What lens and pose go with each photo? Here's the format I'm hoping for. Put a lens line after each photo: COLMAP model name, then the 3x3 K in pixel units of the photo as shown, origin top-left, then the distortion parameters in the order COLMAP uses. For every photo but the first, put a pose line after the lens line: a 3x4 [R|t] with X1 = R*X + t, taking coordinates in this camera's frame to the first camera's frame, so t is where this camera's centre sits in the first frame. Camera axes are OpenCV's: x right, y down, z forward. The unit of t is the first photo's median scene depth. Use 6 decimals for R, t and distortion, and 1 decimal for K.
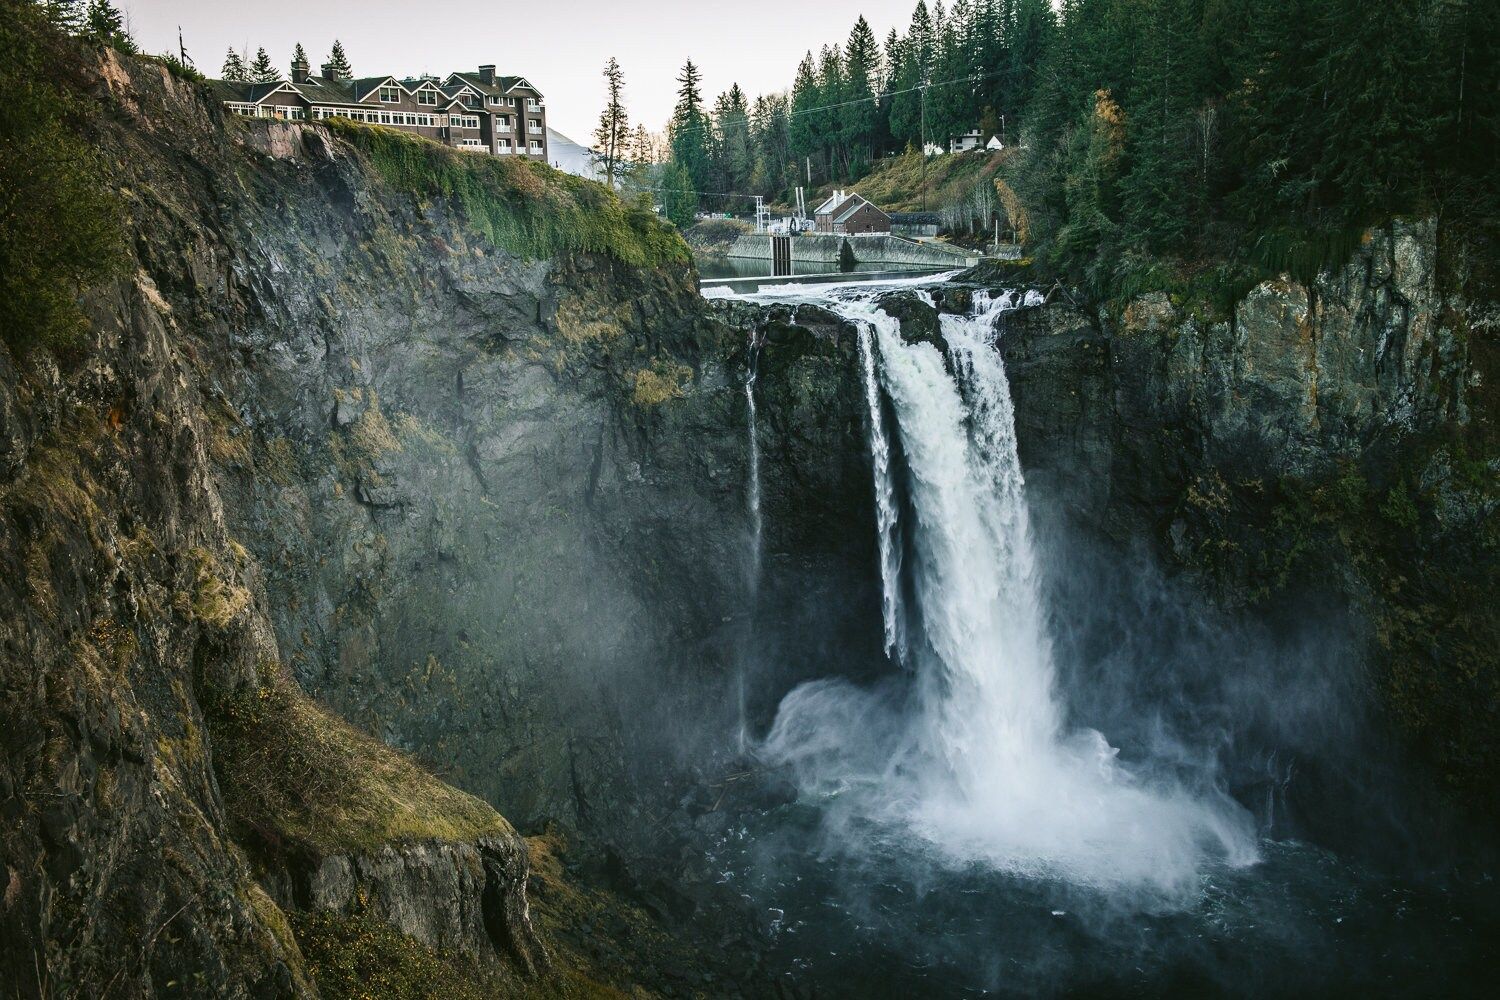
lens RADIAL K [[1440.0, 0, 753.6], [0, 1440.0, 467.8], [0, 0, 1]] dist [0.064311, -0.001340]
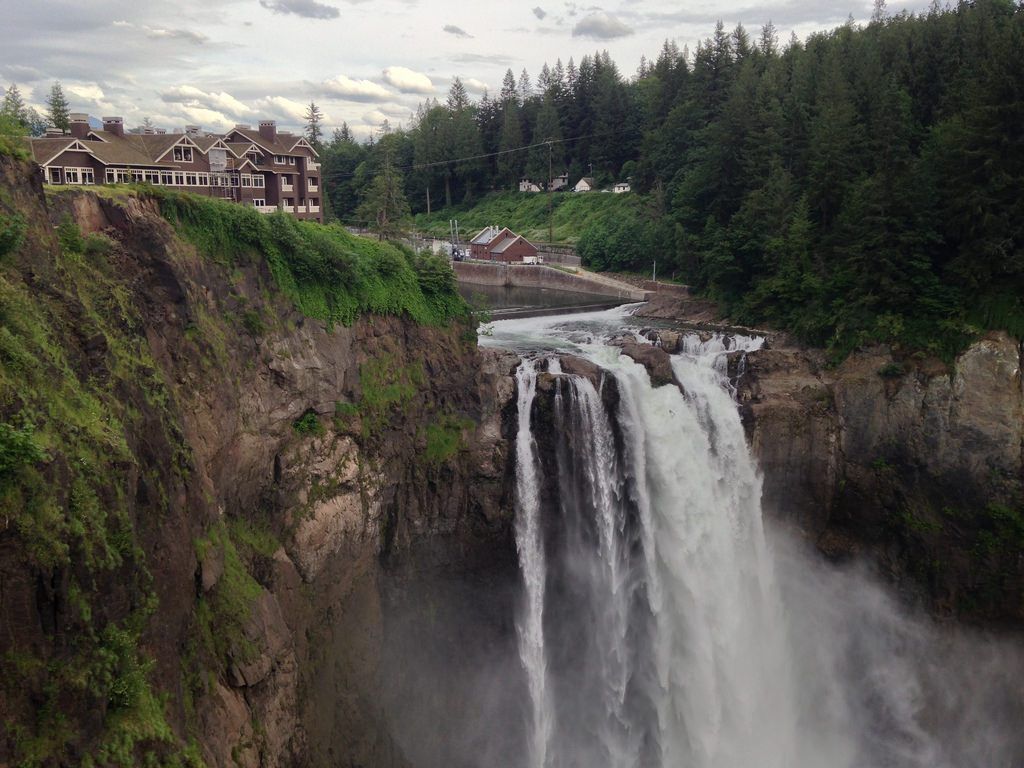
lens RADIAL K [[938.2, 0, 512.8], [0, 938.2, 364.0], [0, 0, 1]] dist [0.166390, -0.002281]
pose [[0.968109, -0.018214, 0.249865, -0.192088], [0.018619, 0.999826, 0.000740, -0.114195], [-0.249835, 0.003936, 0.968280, 0.341126]]
